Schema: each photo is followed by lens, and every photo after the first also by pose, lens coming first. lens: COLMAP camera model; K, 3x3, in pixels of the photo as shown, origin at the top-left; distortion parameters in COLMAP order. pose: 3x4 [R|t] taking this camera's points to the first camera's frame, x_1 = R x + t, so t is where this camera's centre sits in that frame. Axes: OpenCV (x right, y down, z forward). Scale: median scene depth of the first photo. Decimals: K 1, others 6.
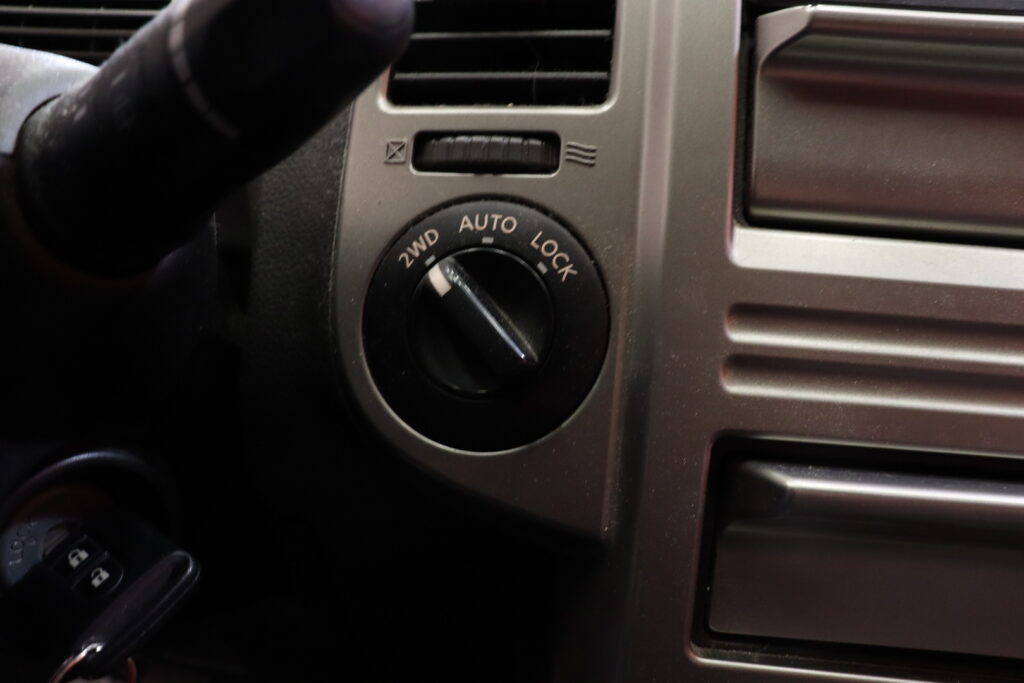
lens RADIAL K [[826.2, 0, 512.0], [0, 826.2, 341.5], [0, 0, 1]] dist [-0.194110, 0.148453]
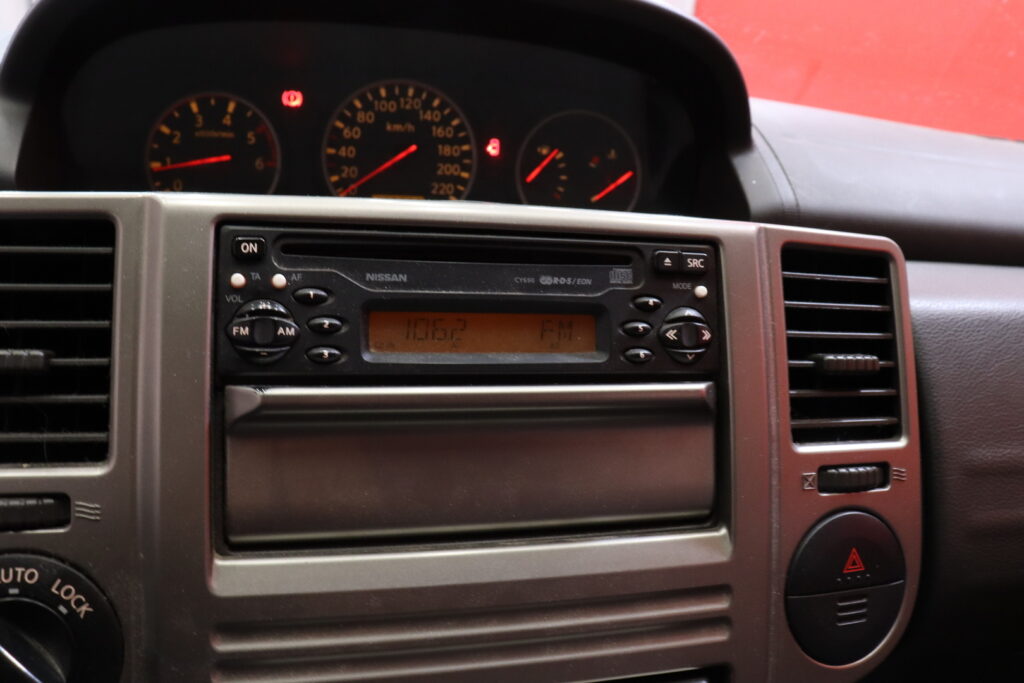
lens RADIAL K [[855.9, 0, 512.0], [0, 855.9, 341.5], [0, 0, 1]] dist [-0.161061, 0.122400]
pose [[0.918953, -0.078832, 0.386407, 0.216209], [0.059089, 0.996280, 0.062729, -0.533167], [-0.389914, -0.034813, 0.920193, -0.399535]]
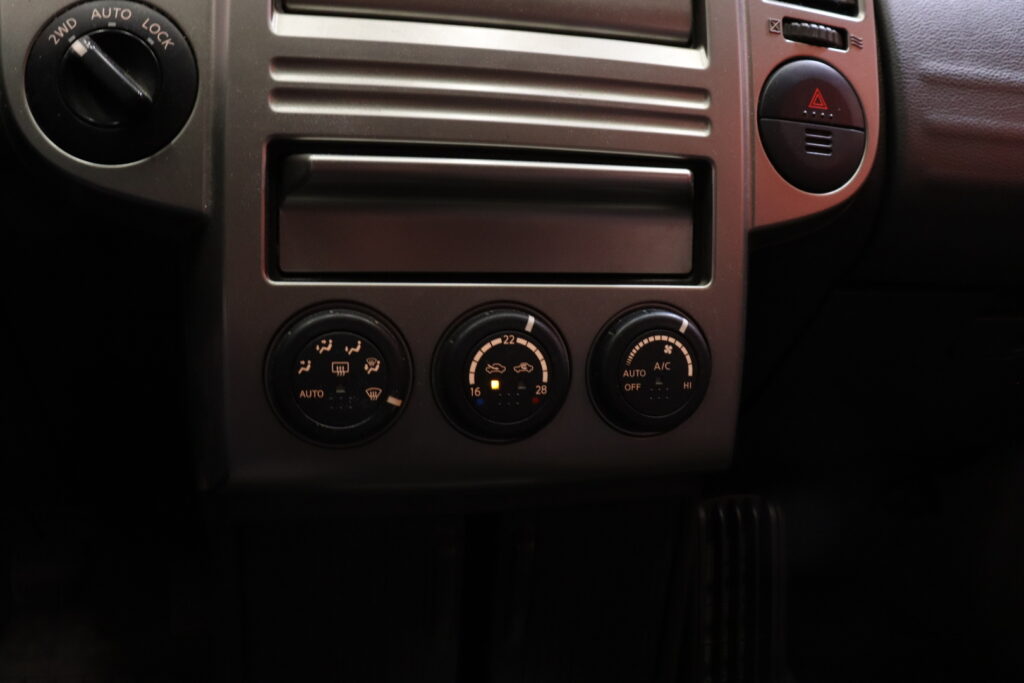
lens RADIAL K [[826.2, 0, 512.0], [0, 826.2, 341.5], [0, 0, 1]] dist [-0.194110, 0.148453]
pose [[0.929498, -0.097454, 0.355720, 0.087907], [0.068942, 0.993369, 0.092002, 0.378229], [-0.362327, -0.060992, 0.930053, -0.638781]]
